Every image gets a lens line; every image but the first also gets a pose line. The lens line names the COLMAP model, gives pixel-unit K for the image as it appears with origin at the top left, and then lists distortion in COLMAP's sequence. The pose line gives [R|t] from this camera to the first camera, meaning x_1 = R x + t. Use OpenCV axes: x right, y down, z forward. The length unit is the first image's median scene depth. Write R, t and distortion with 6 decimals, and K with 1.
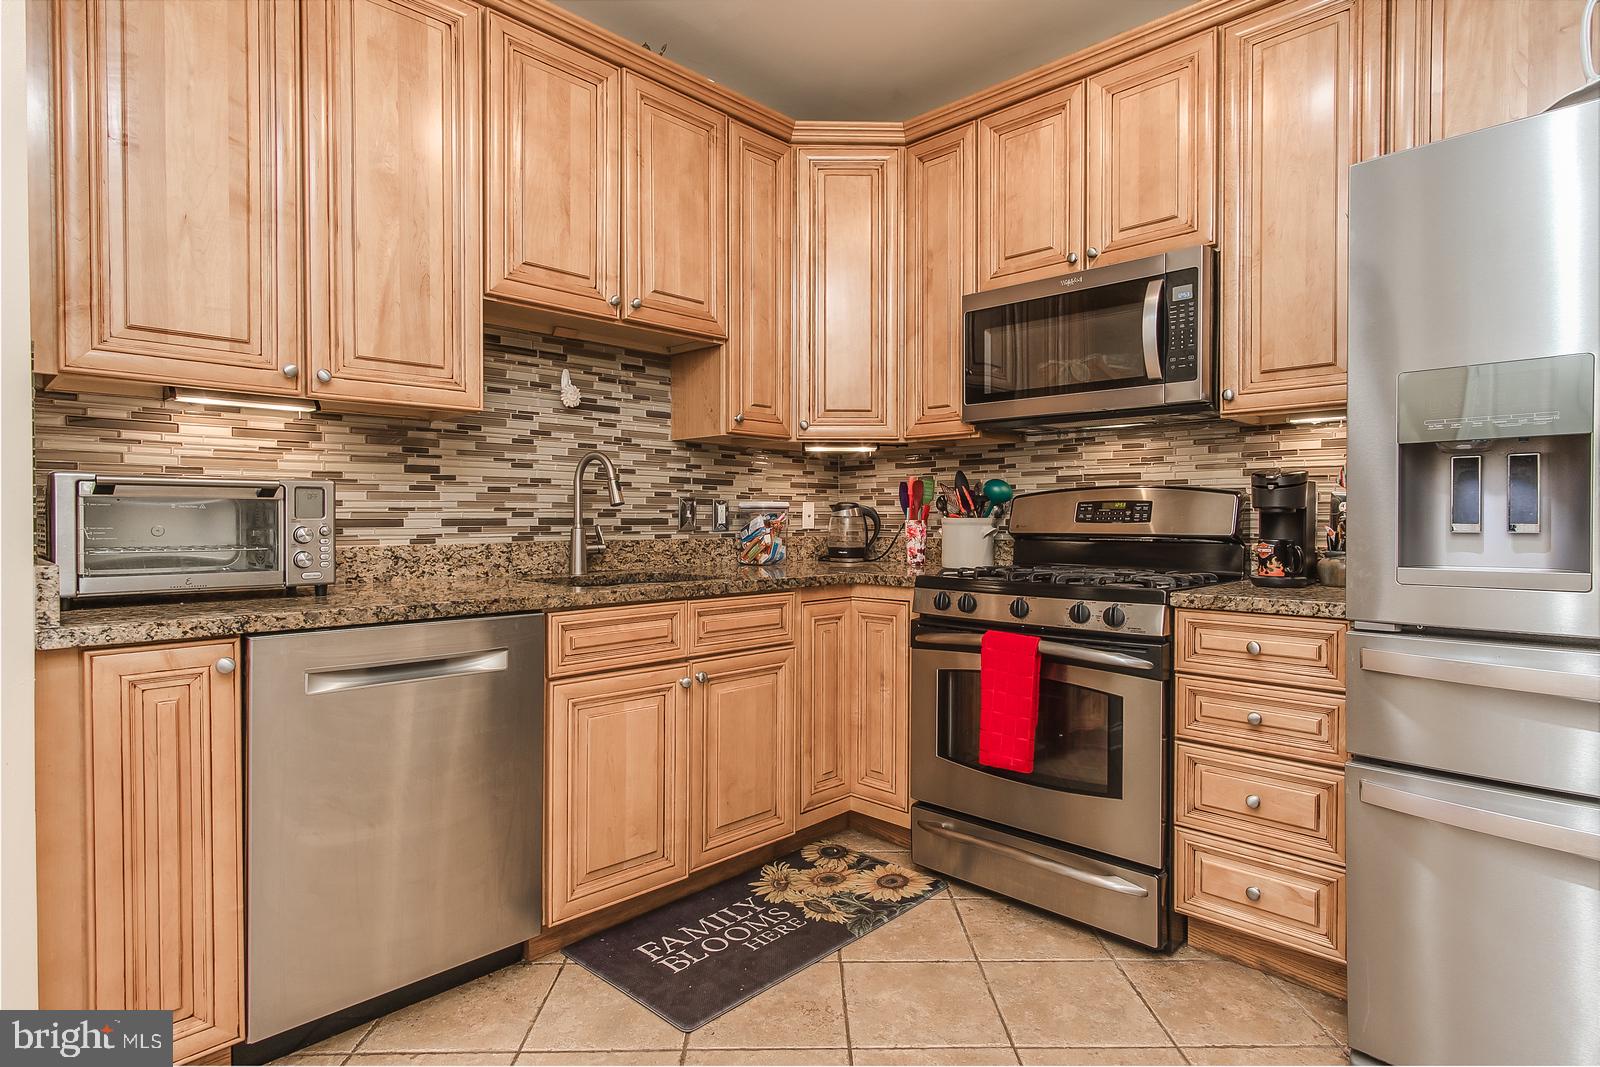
lens RADIAL K [[853.4, 0, 805.2], [0, 853.4, 529.8], [0, 0, 1]] dist [0.008183, -0.000623]
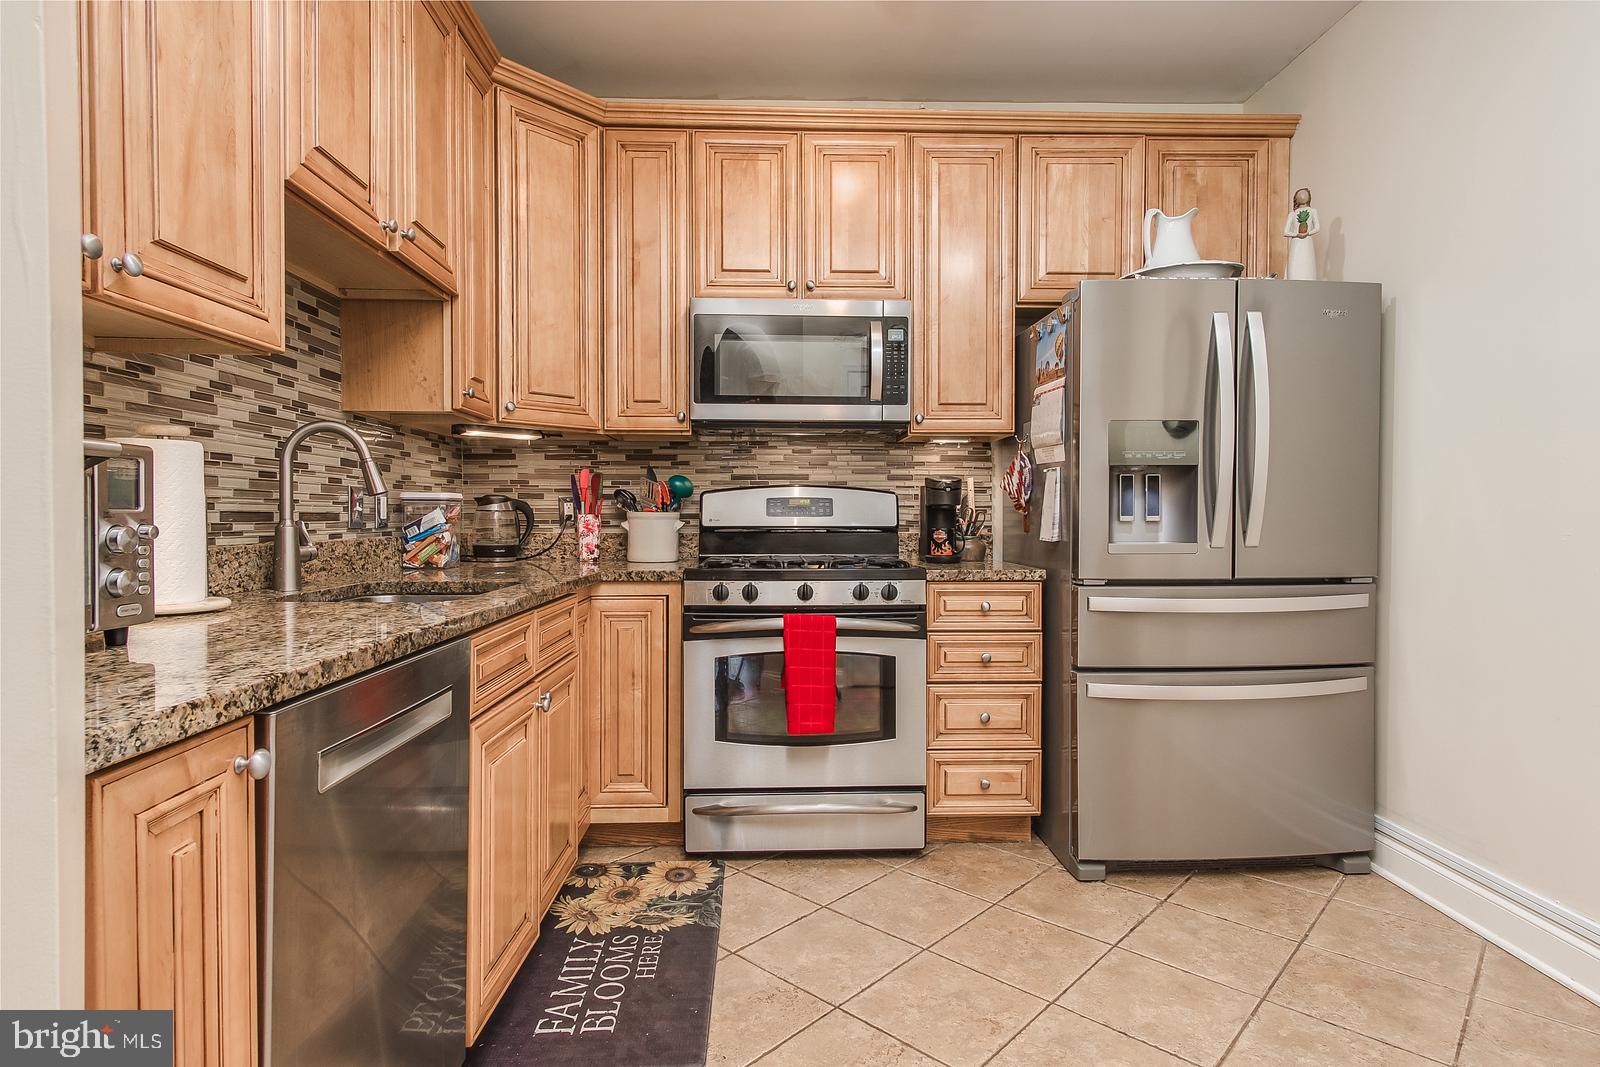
lens RADIAL K [[853.4, 0, 808.2], [0, 853.4, 530.9], [0, 0, 1]] dist [0.008183, -0.000623]
pose [[0.683995, -0.014417, 0.729345, -0.511389], [0.009696, 0.999896, 0.010671, -0.000964], [-0.729423, -0.000227, 0.684063, 0.202196]]
